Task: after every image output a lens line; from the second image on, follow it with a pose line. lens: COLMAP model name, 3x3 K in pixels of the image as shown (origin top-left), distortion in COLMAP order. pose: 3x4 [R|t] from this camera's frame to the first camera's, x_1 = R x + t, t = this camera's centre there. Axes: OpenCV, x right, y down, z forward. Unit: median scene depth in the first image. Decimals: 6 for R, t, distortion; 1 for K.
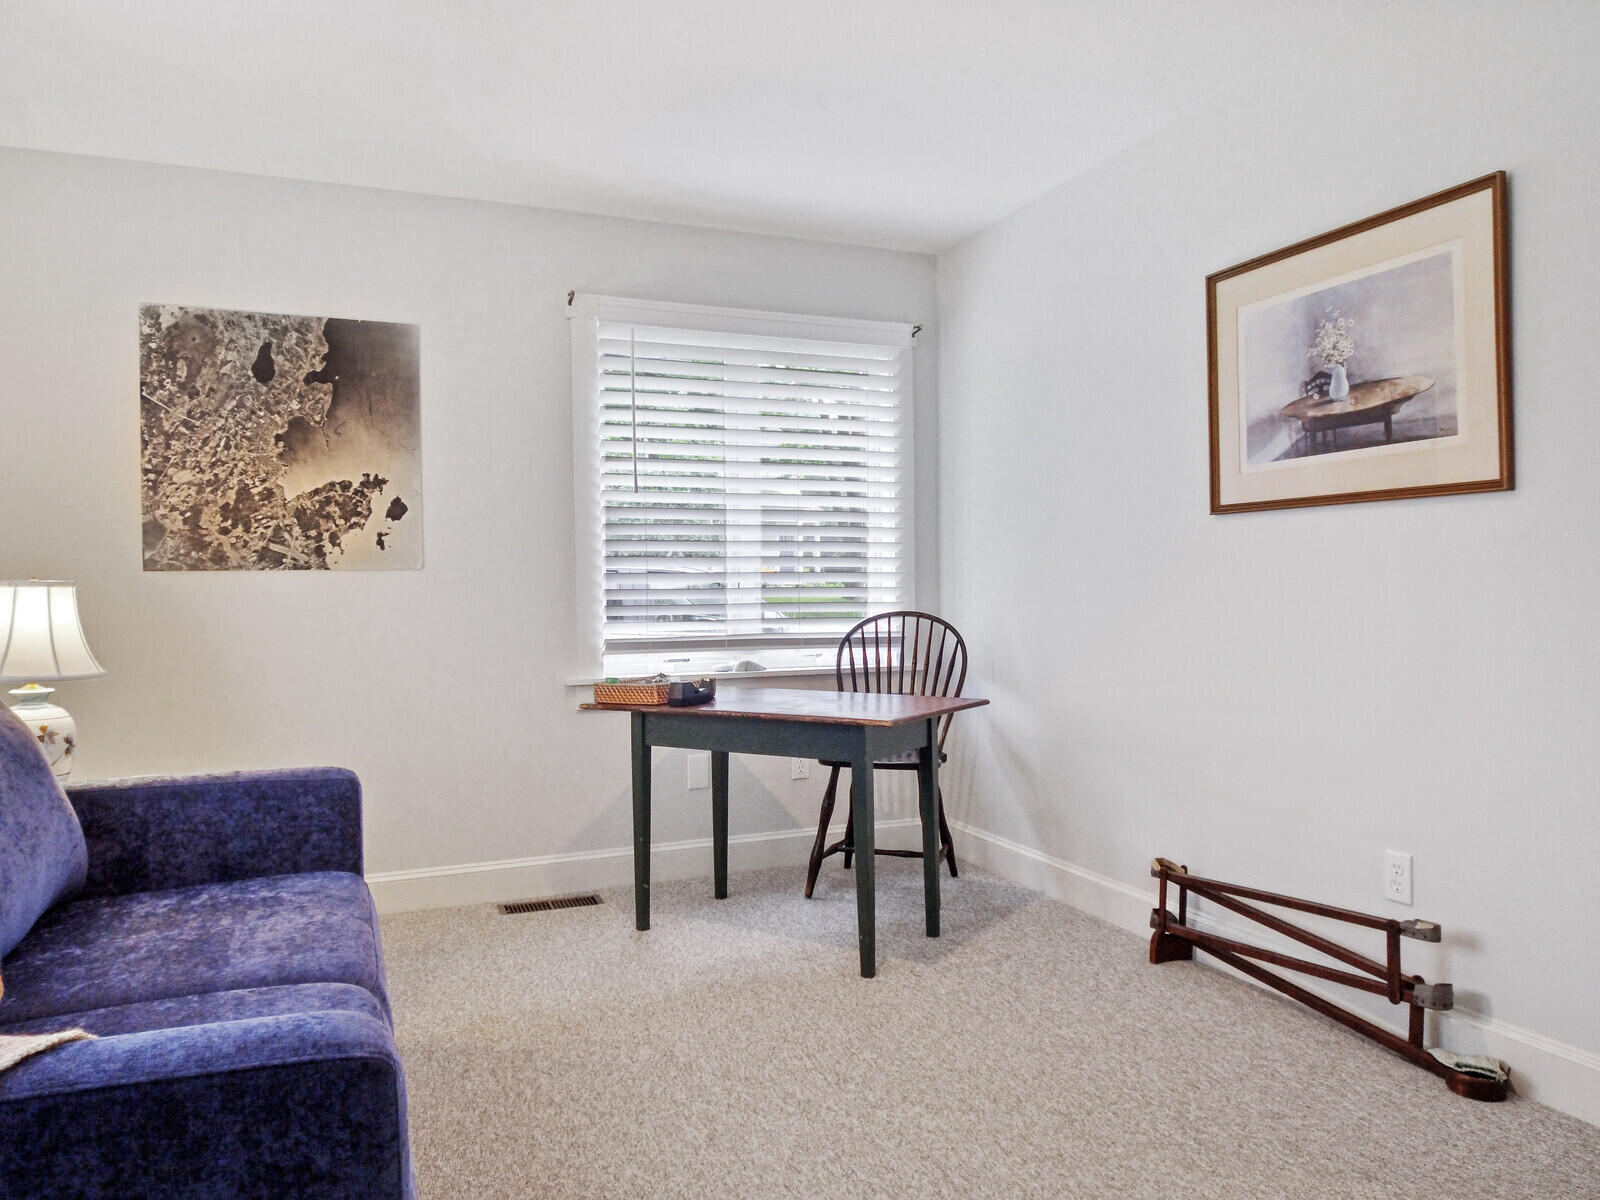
lens RADIAL K [[1134.7, 0, 797.8], [0, 1134.7, 608.3], [0, 0, 1]] dist [0.023736, -0.053852]
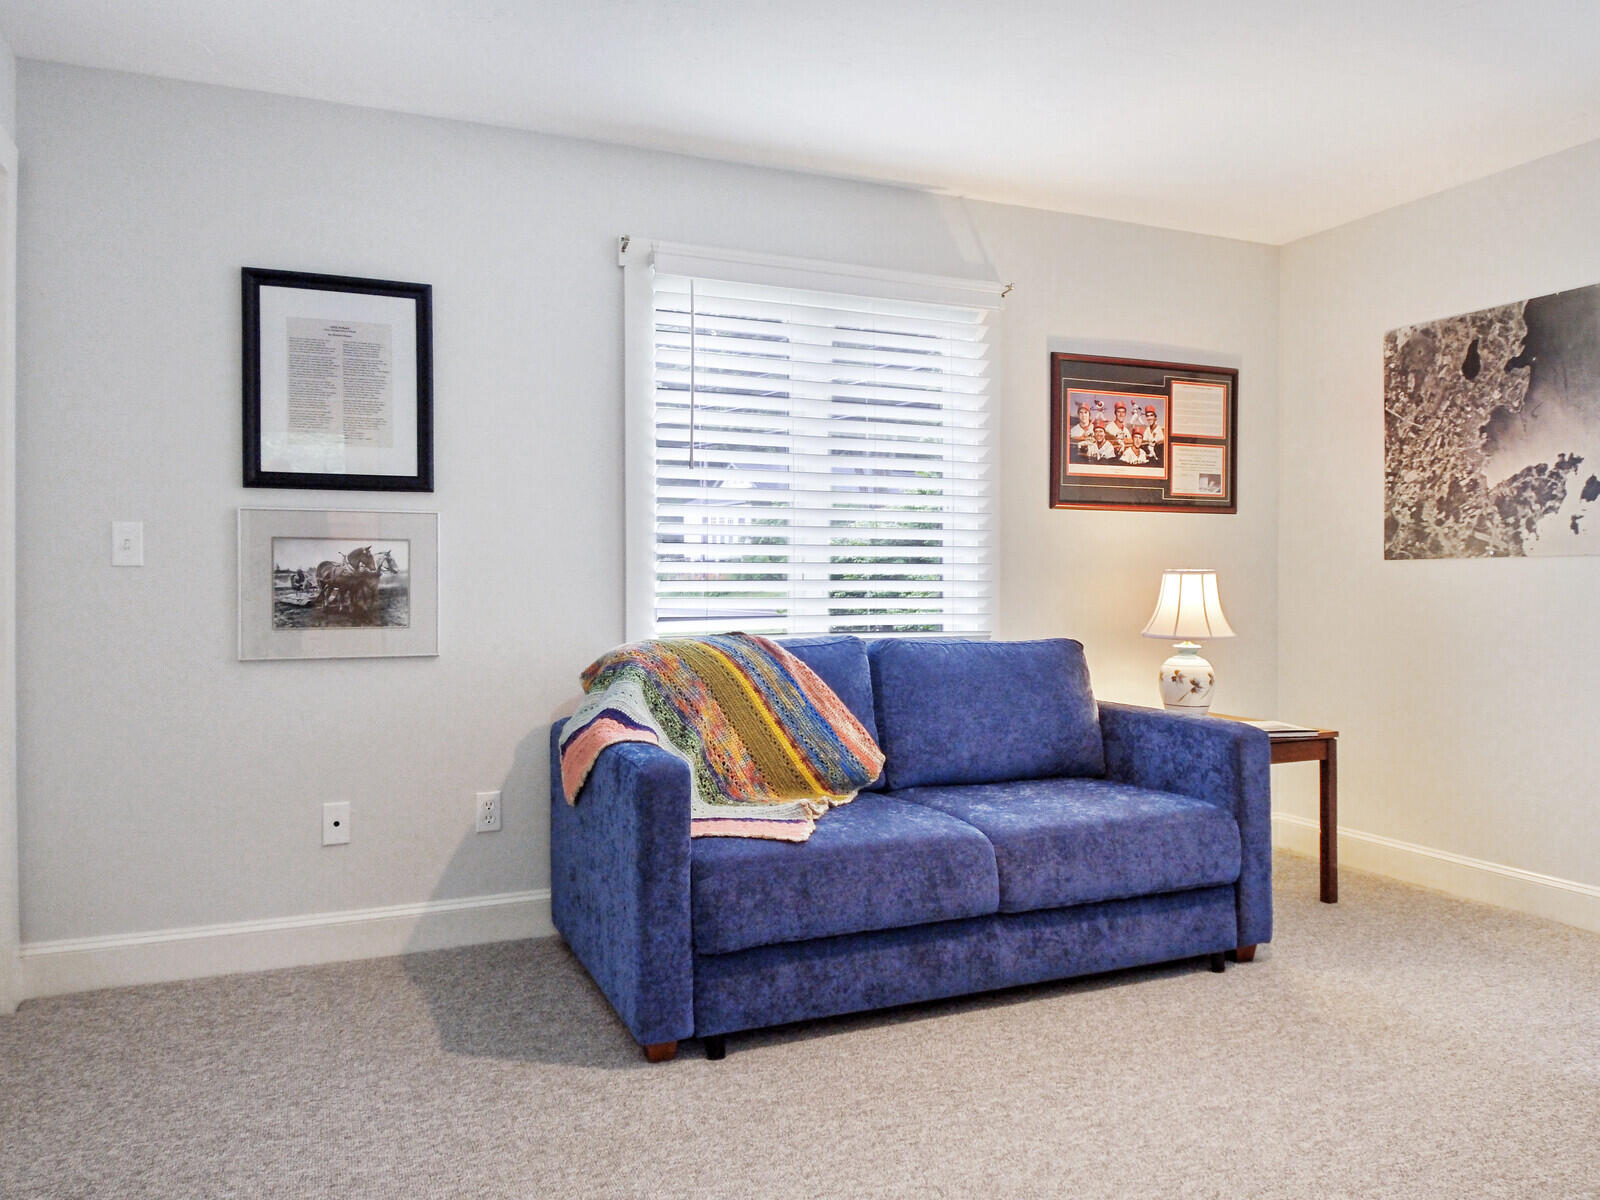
lens RADIAL K [[1134.7, 0, 797.8], [0, 1134.7, 608.3], [0, 0, 1]] dist [0.023736, -0.053852]
pose [[0.011365, 0.032365, -0.999411, 0.576783], [-0.018225, 0.999317, 0.032155, -0.009434], [0.999769, 0.017848, 0.011947, 0.370656]]
